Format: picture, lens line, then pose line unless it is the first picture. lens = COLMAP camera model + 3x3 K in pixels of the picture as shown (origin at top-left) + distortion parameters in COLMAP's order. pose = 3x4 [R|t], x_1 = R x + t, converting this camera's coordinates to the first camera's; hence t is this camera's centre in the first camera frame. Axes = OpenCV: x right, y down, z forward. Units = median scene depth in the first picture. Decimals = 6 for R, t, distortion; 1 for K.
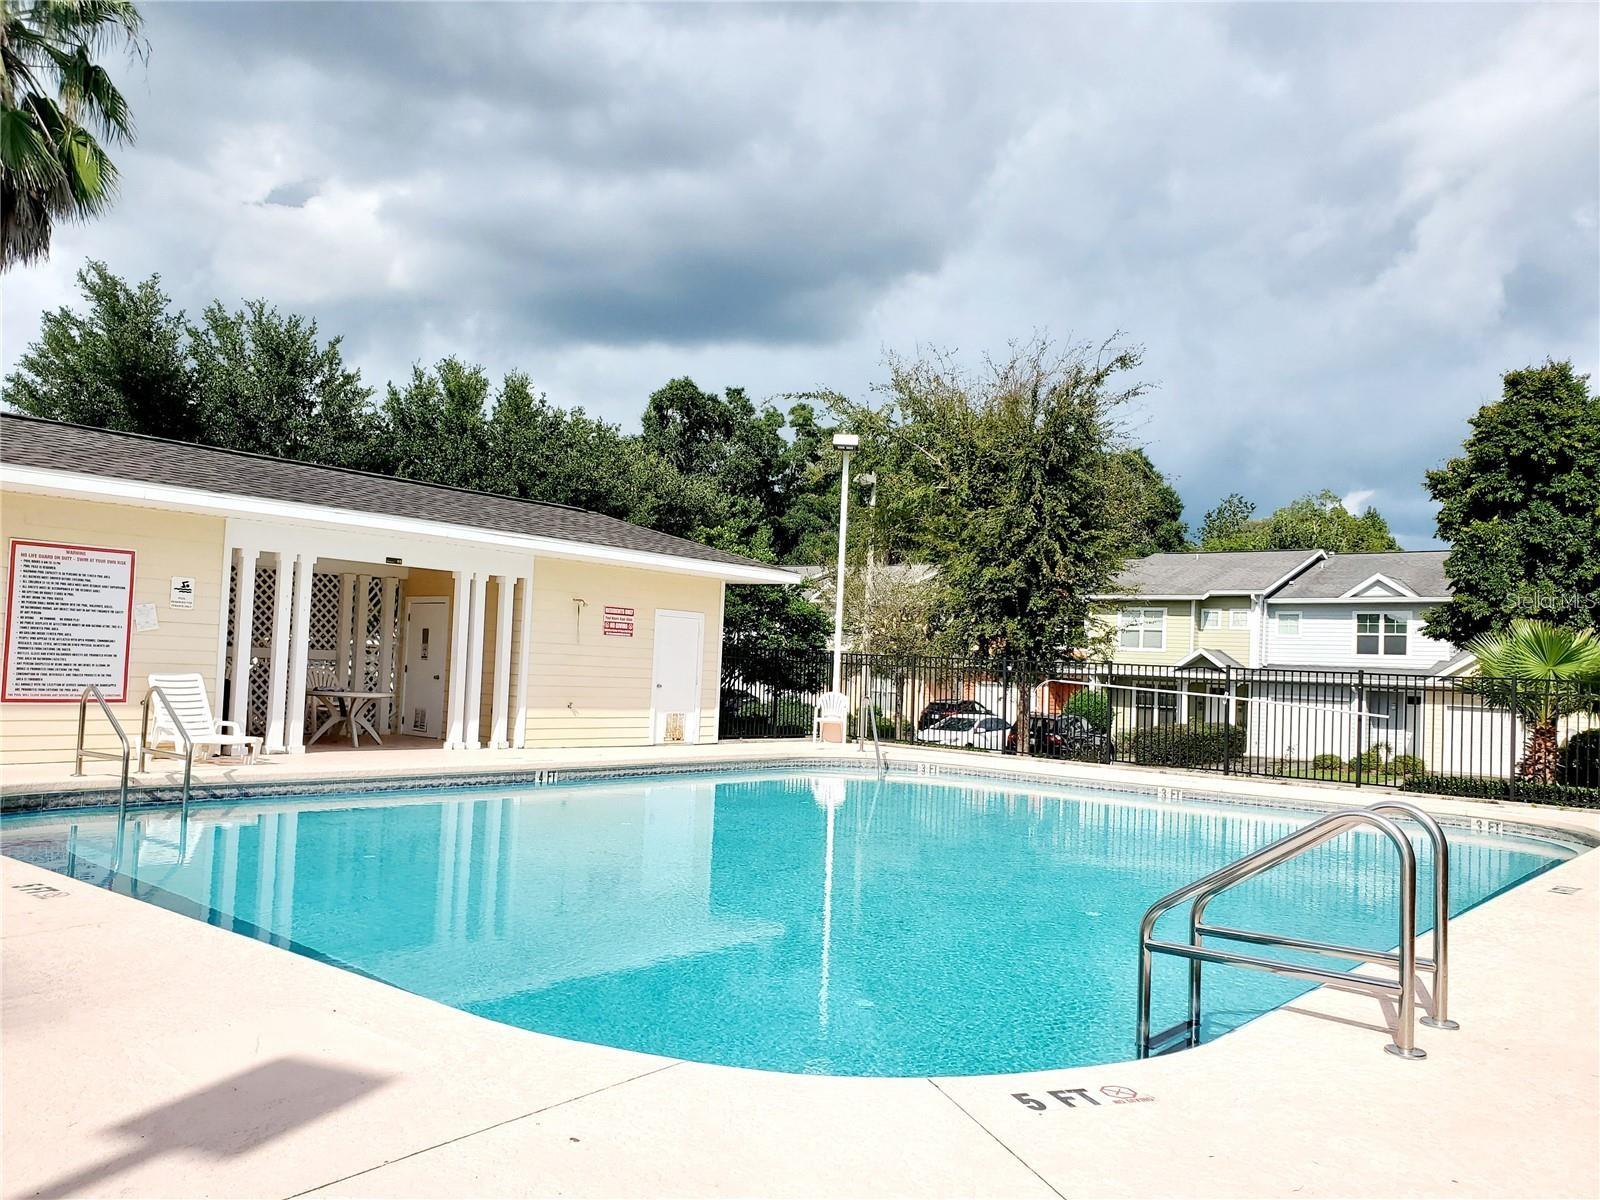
lens RADIAL K [[1258.1, 0, 802.0], [0, 1258.1, 598.9], [0, 0, 1]] dist [0.012651, 0.007673]
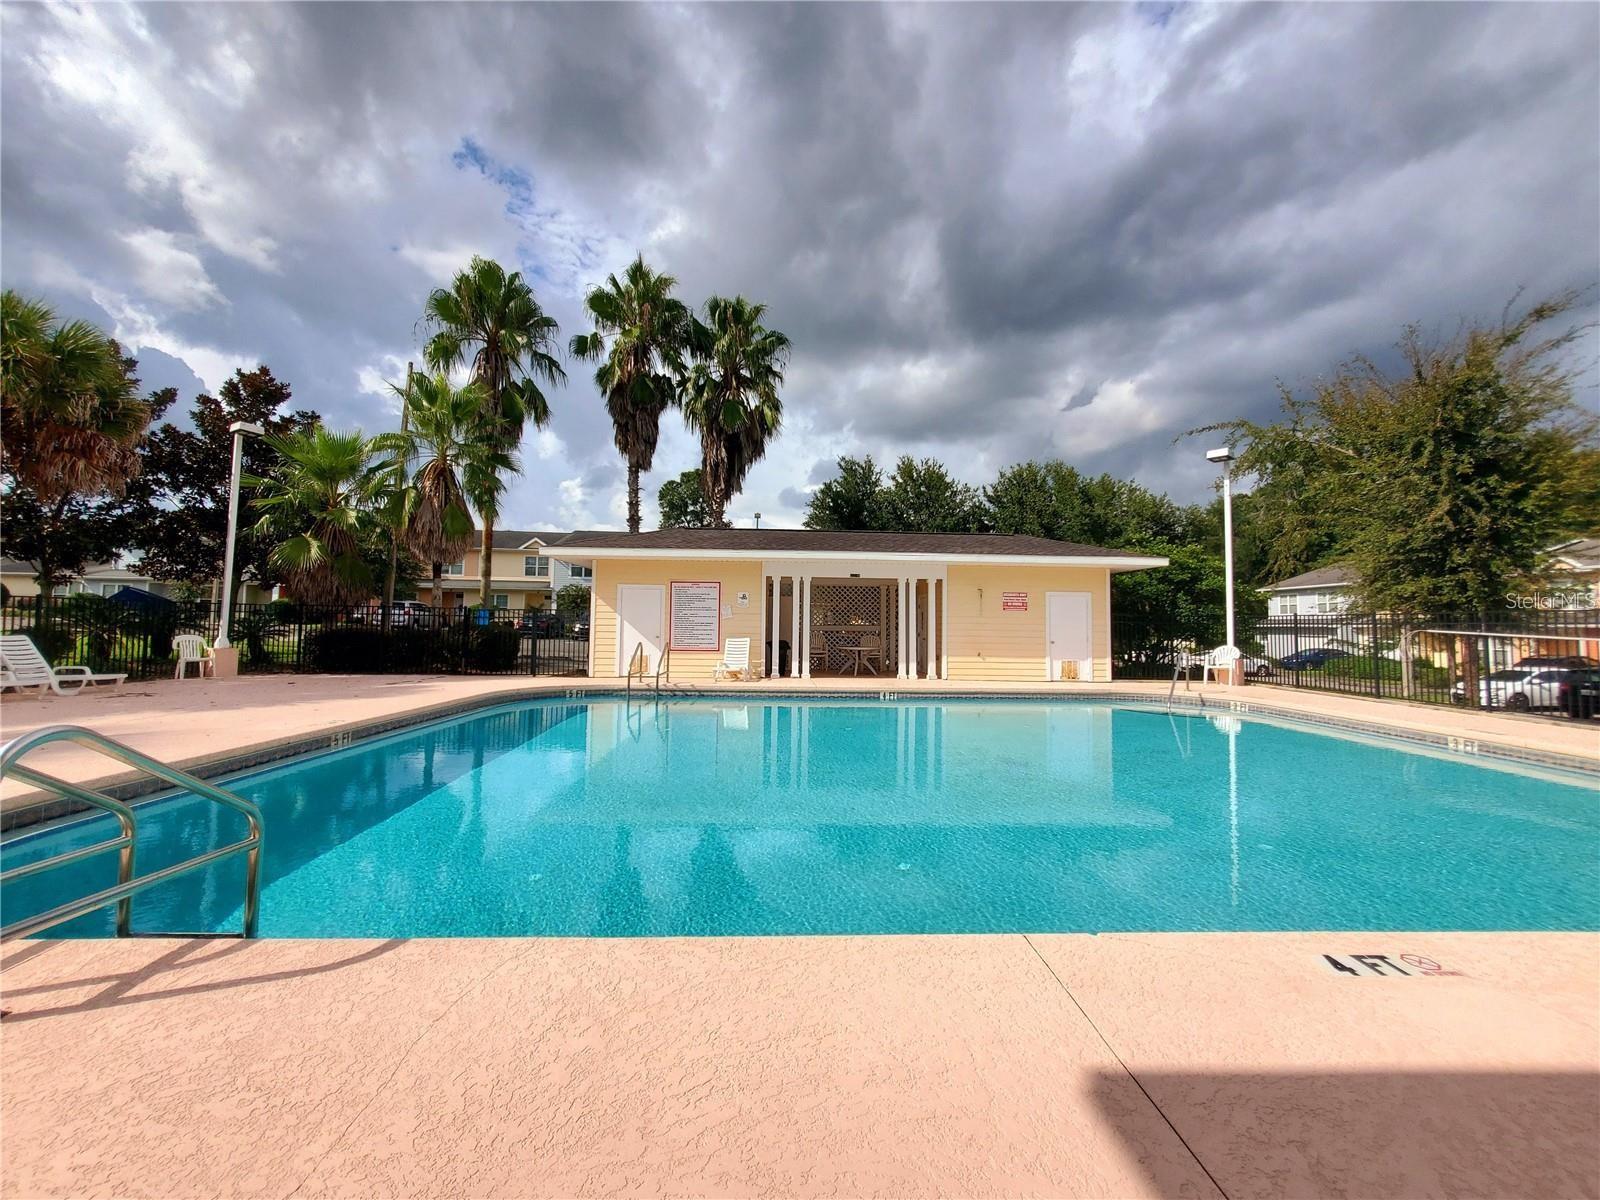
lens RADIAL K [[632.4, 0, 801.1], [0, 632.4, 604.7], [0, 0, 1]] dist [-0.002234, -0.000125]
pose [[0.659873, -0.057726, -0.749157, 0.274866], [0.056575, 0.998031, -0.027071, 0.028594], [0.749245, -0.024520, 0.661839, 0.280208]]
